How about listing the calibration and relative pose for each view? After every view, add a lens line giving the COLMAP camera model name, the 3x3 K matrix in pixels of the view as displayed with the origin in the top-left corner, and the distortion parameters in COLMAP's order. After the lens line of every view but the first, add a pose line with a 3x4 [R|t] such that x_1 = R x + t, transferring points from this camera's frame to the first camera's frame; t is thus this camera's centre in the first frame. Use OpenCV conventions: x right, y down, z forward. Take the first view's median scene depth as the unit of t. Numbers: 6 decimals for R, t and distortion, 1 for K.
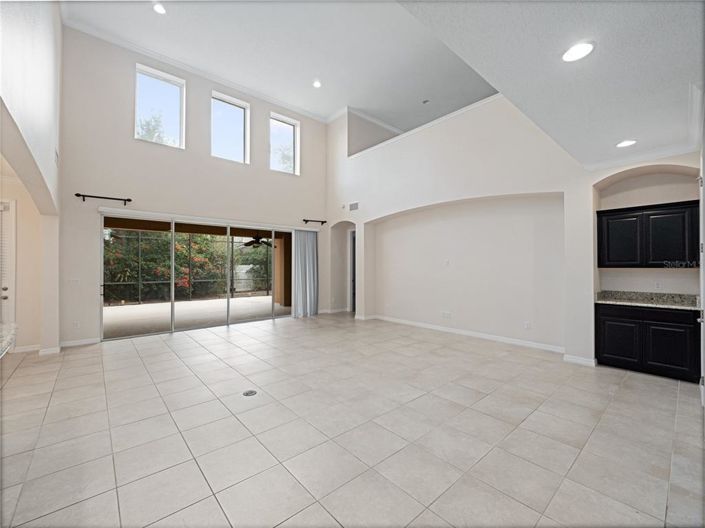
lens RADIAL K [[301.2, 0, 346.0], [0, 301.2, 265.7], [0, 0, 1]] dist [-0.000313, -0.000260]
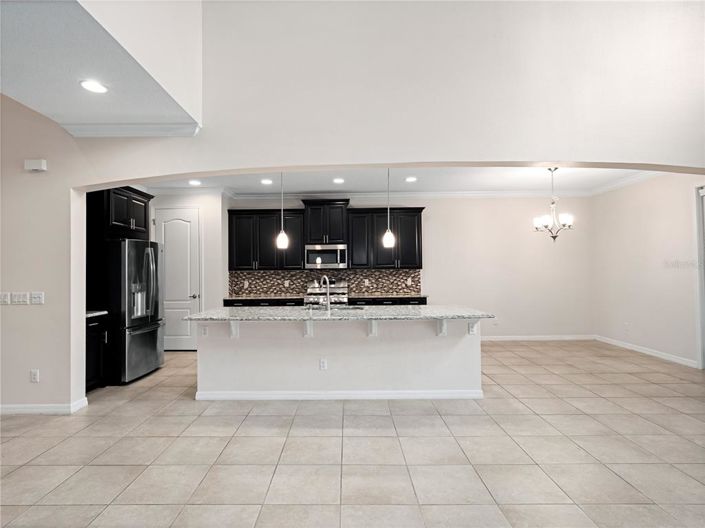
lens RADIAL K [[379.0, 0, 337.4], [0, 379.0, 265.0], [0, 0, 1]] dist [0.000420, 0.000243]
pose [[-0.661646, -0.002949, -0.749811, 0.221767], [0.012520, 0.999809, -0.014981, 0.011089], [0.749712, -0.019300, -0.661483, 0.973030]]
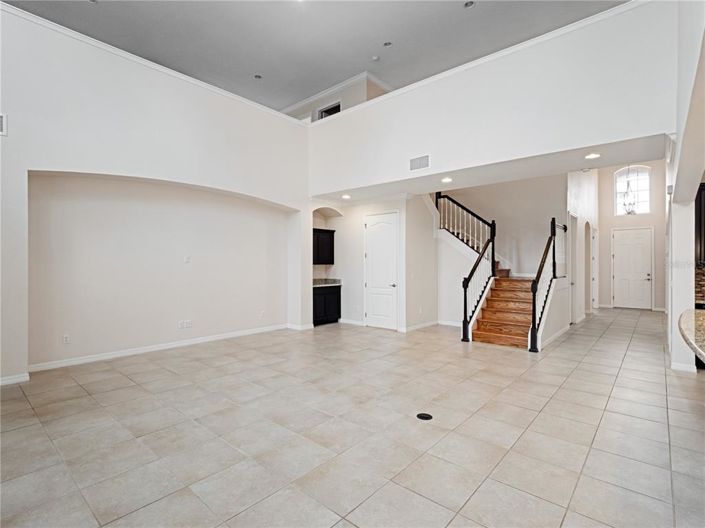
lens RADIAL K [[352.0, 0, 347.3], [0, 352.0, 261.6], [0, 0, 1]] dist [0.003139, 0.000883]
pose [[-0.142276, 0.006354, 0.989807, -1.021976], [-0.001547, 0.999977, -0.006642, 0.001738], [-0.989826, -0.002476, -0.142263, 1.100778]]
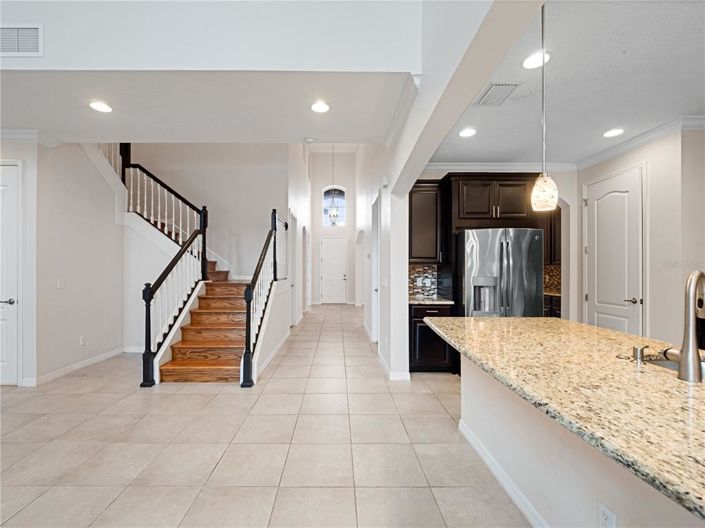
lens RADIAL K [[301.8, 0, 338.8], [0, 301.8, 268.5], [0, 0, 1]] dist [-0.002998, -0.000322]
pose [[-0.763413, 0.001947, 0.645907, -0.487397], [0.000128, 0.999996, -0.002862, 0.022501], [-0.645910, -0.002102, -0.763411, 0.653487]]
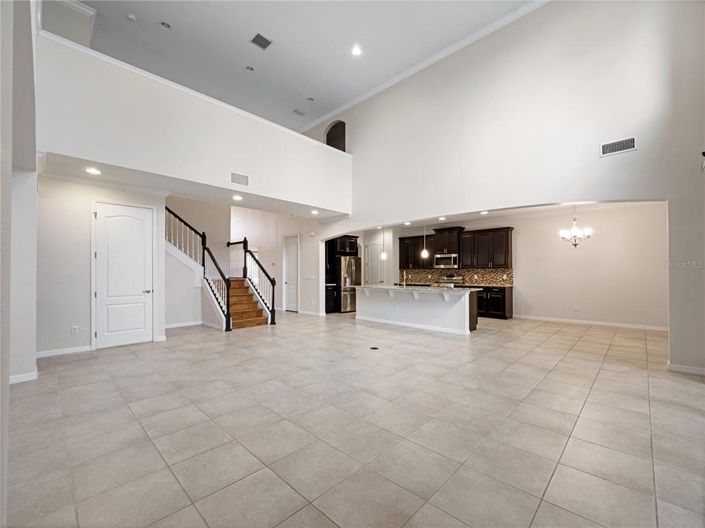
lens RADIAL K [[301.2, 0, 346.0], [0, 301.2, 265.7], [0, 0, 1]] dist [-0.000313, -0.000260]
pose [[-0.996005, 0.002958, -0.089253, -0.037941], [0.005145, 0.999692, -0.024289, 0.034472], [0.089153, -0.024651, -0.995713, 2.038299]]
